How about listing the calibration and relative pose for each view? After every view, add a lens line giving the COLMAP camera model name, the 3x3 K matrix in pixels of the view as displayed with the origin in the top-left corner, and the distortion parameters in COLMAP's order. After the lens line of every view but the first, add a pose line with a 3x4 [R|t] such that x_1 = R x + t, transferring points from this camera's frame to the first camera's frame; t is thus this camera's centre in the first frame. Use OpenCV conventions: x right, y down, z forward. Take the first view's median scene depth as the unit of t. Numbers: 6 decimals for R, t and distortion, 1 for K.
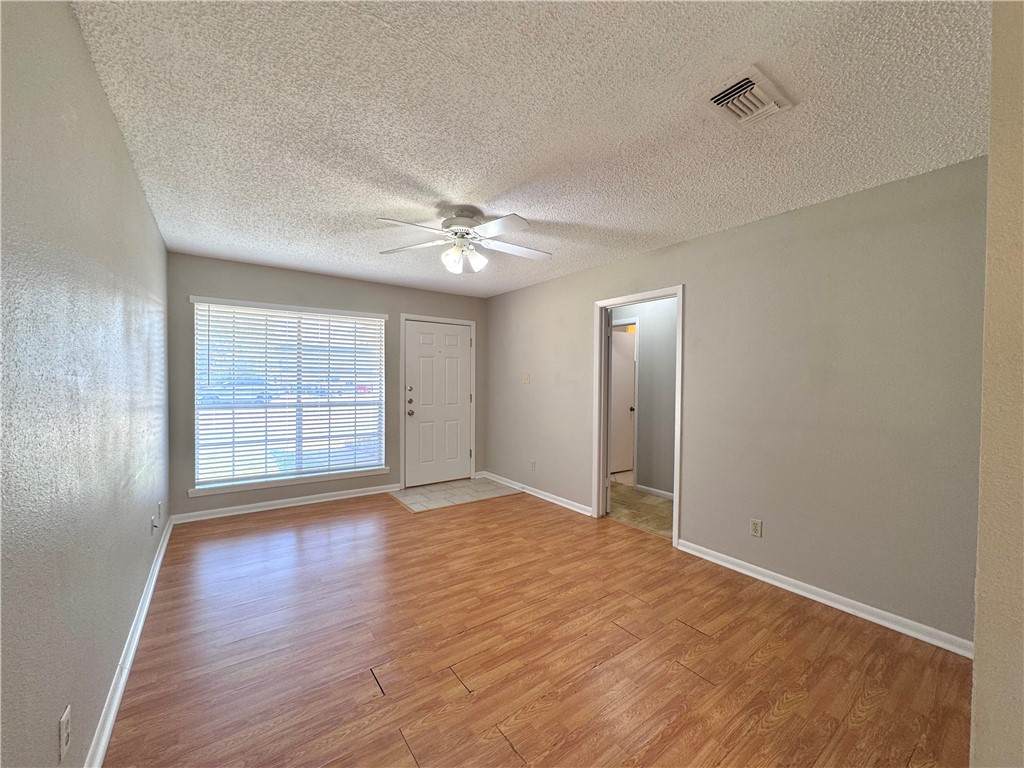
lens RADIAL K [[408.4, 0, 514.4], [0, 408.4, 387.8], [0, 0, 1]] dist [-0.006939, 0.000116]
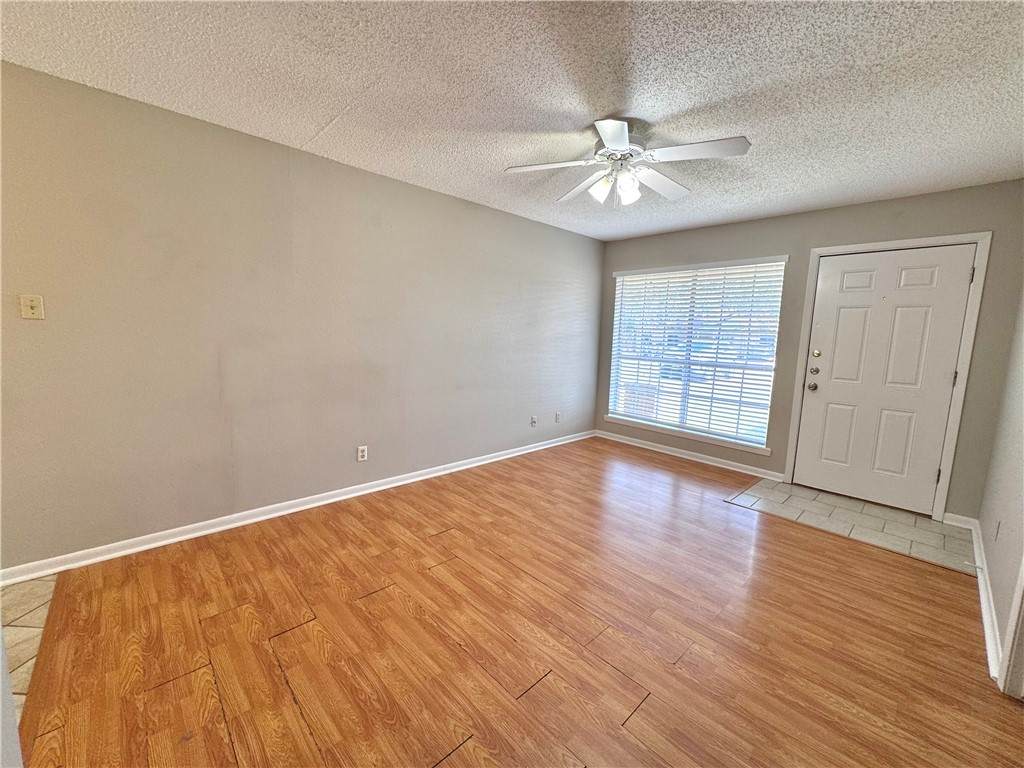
lens RADIAL K [[408.4, 0, 510.4], [0, 408.4, 387.2], [0, 0, 1]] dist [-0.006939, 0.000116]
pose [[0.124593, 0.126506, -0.984110, 0.511939], [-0.051245, 0.991335, 0.120947, 0.002805], [0.990884, 0.035362, 0.129997, 0.485768]]
